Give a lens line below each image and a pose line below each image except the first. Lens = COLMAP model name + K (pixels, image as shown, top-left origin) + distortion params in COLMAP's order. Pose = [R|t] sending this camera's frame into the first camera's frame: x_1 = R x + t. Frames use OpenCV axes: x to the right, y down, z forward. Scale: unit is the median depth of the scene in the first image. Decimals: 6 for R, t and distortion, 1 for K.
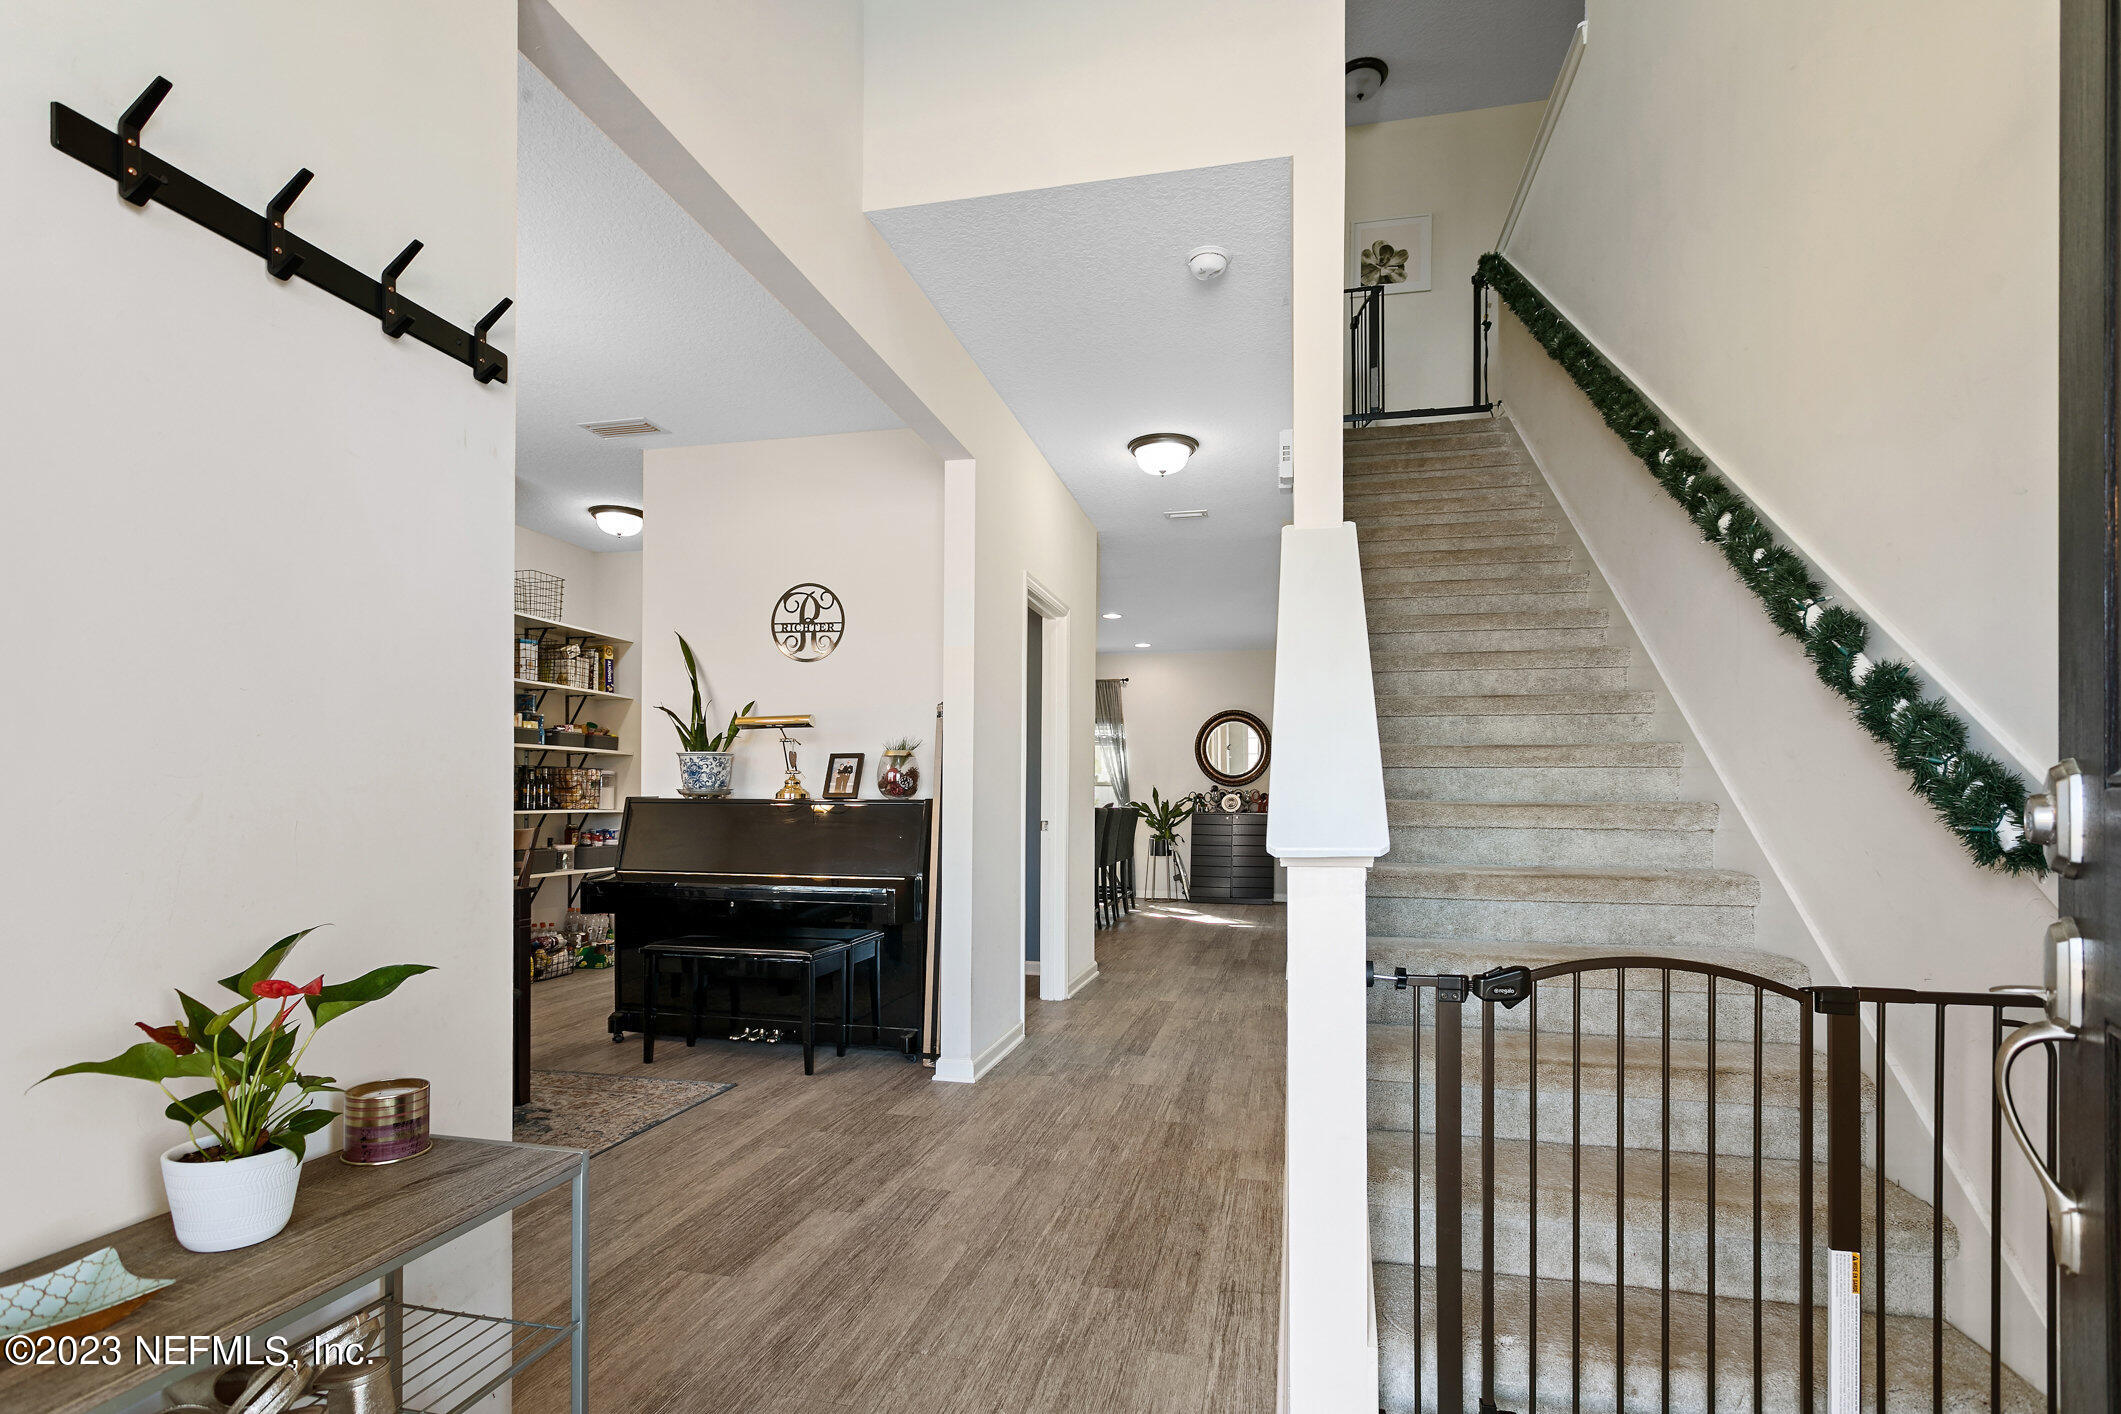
lens RADIAL K [[1028.6, 0, 1060.1], [0, 1028.6, 802.4], [0, 0, 1]] dist [-0.001777, 0.001860]
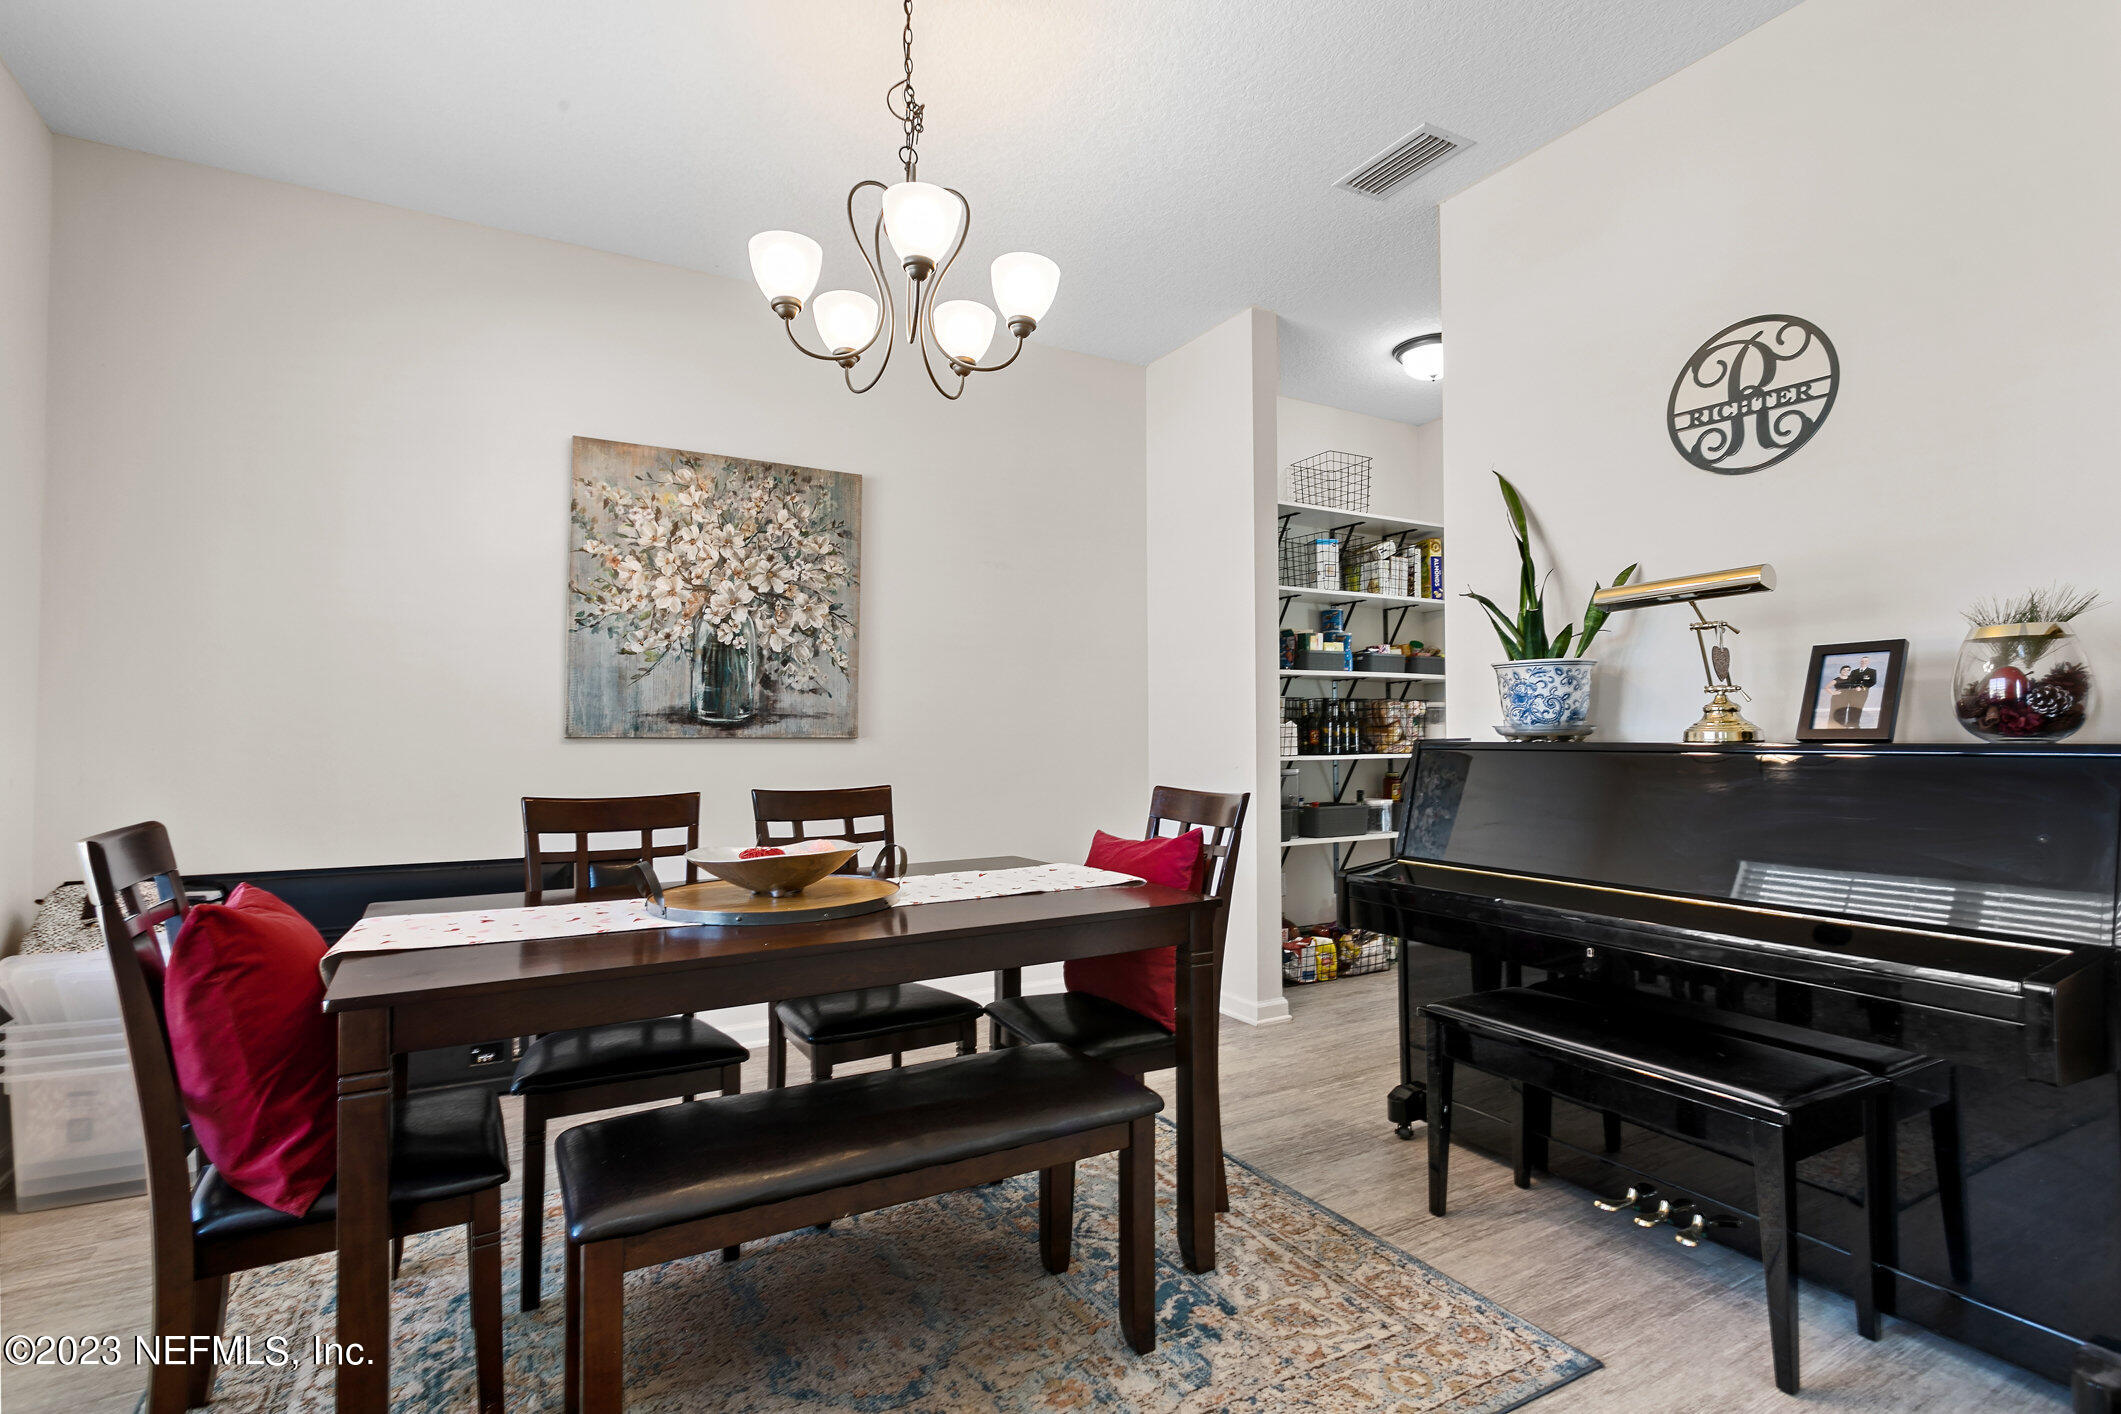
lens RADIAL K [[1028.6, 0, 1040.5], [0, 1028.6, 709.8], [0, 0, 1]] dist [-0.001777, 0.001860]
pose [[0.671168, -0.027071, -0.740811, -0.108485], [0.006746, 0.999515, -0.030412, -0.006015], [0.741274, 0.015414, 0.671025, 0.405043]]
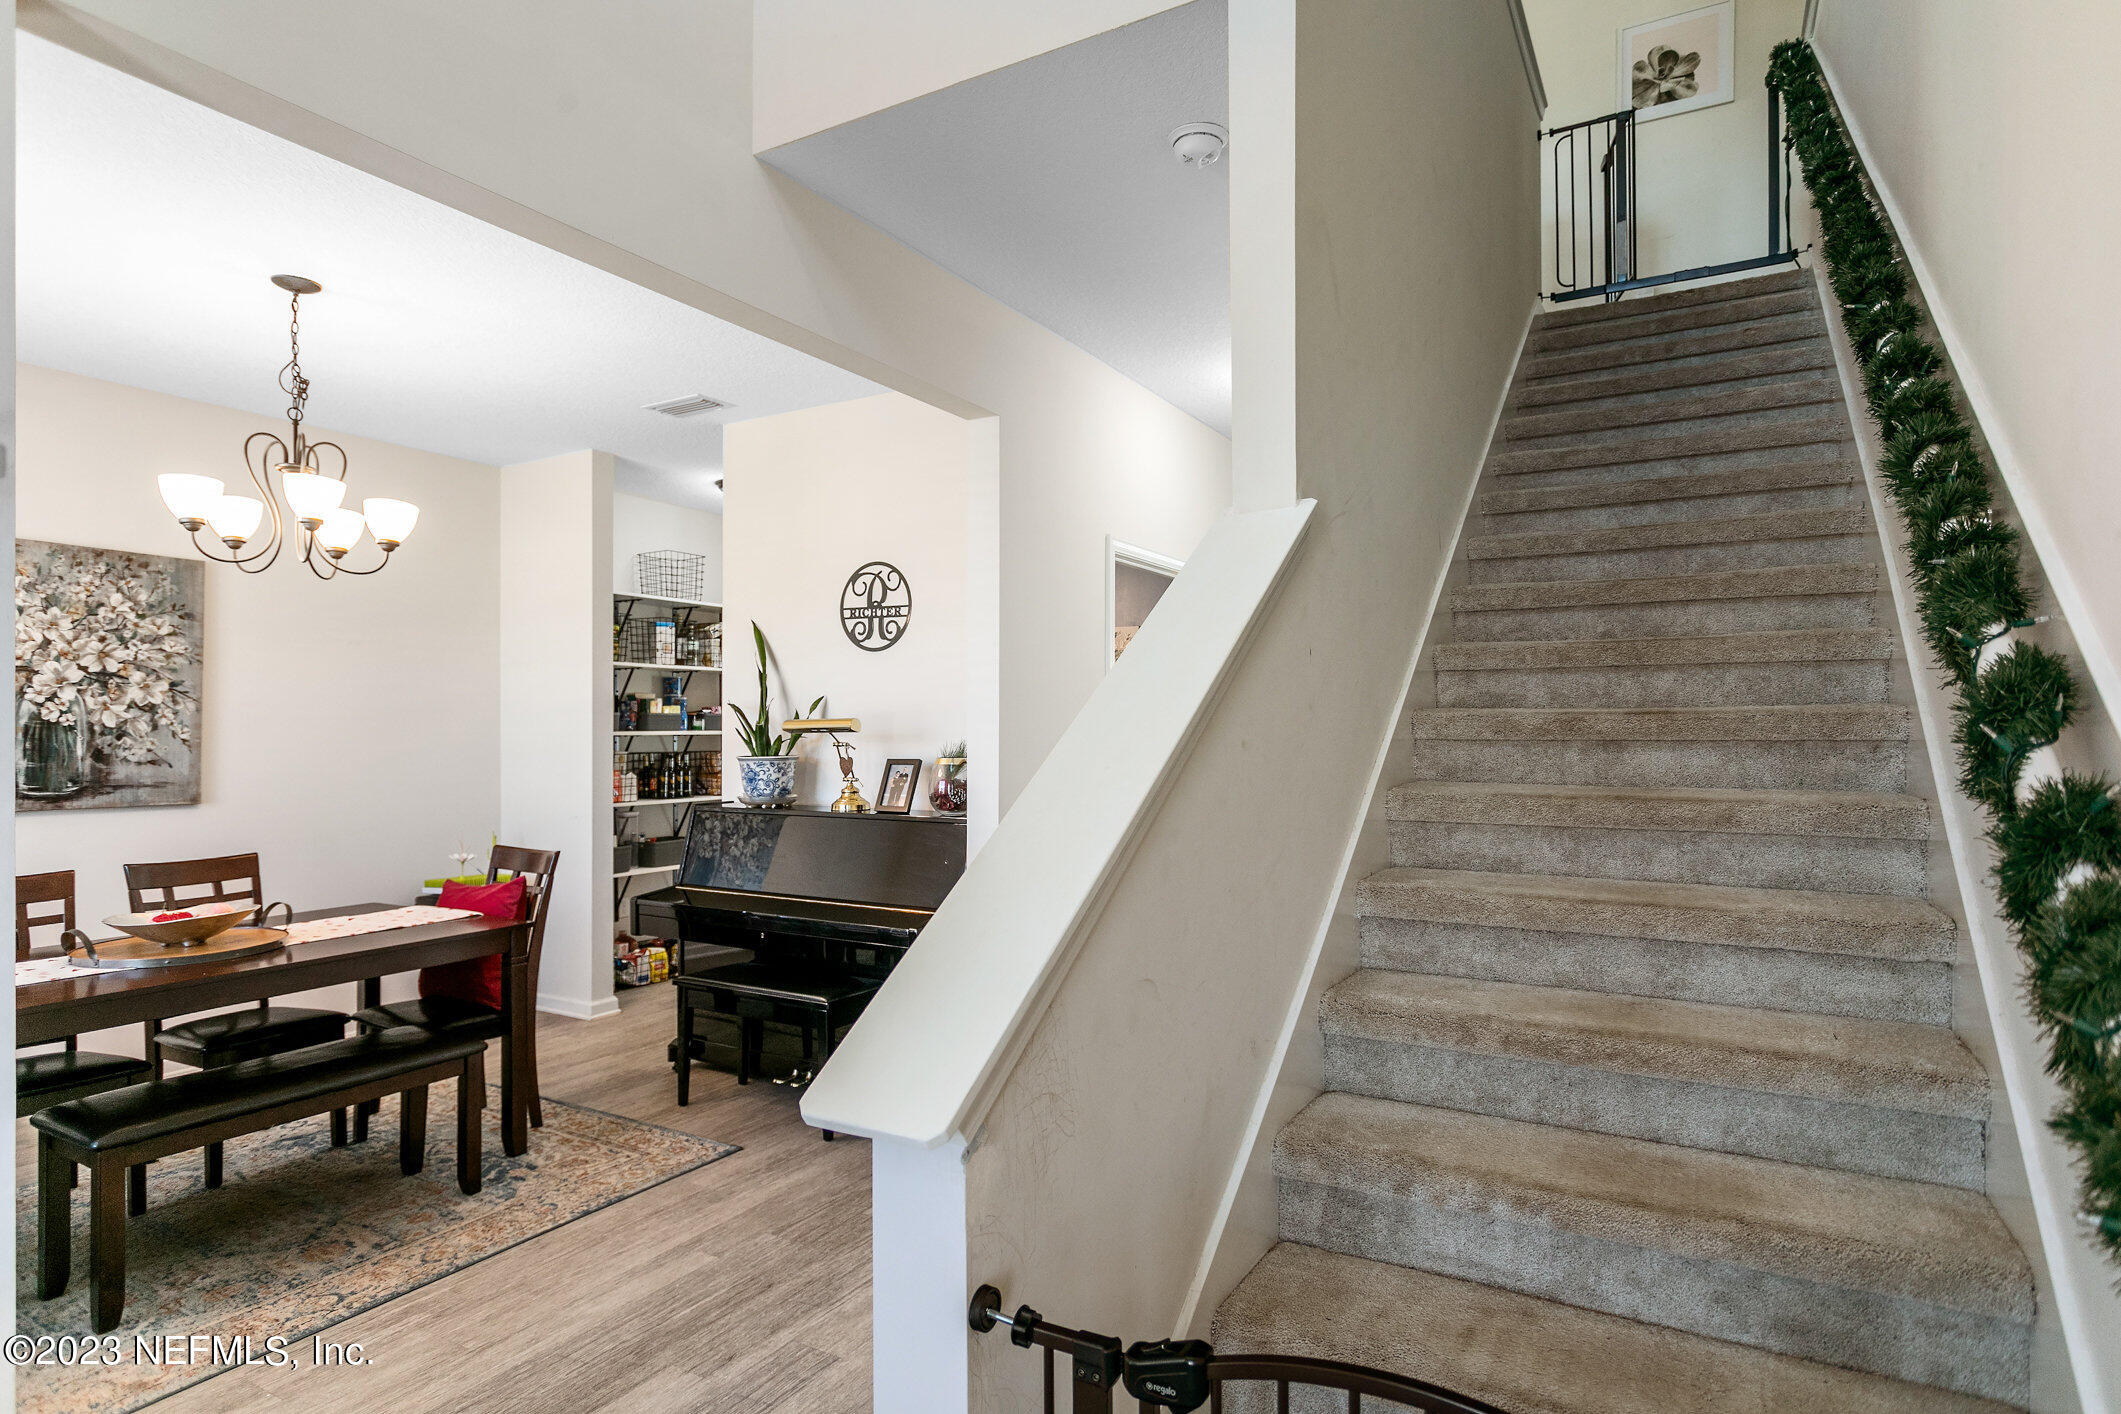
lens RADIAL K [[1130.1, 0, 1057.7], [0, 1130.1, 736.4], [0, 0, 1]] dist [-0.001582, 0.000413]
pose [[0.957447, -0.006356, -0.288539, 0.184587], [0.005803, 0.999979, -0.002771, -0.060997], [0.288551, 0.000979, 0.957464, 0.121112]]
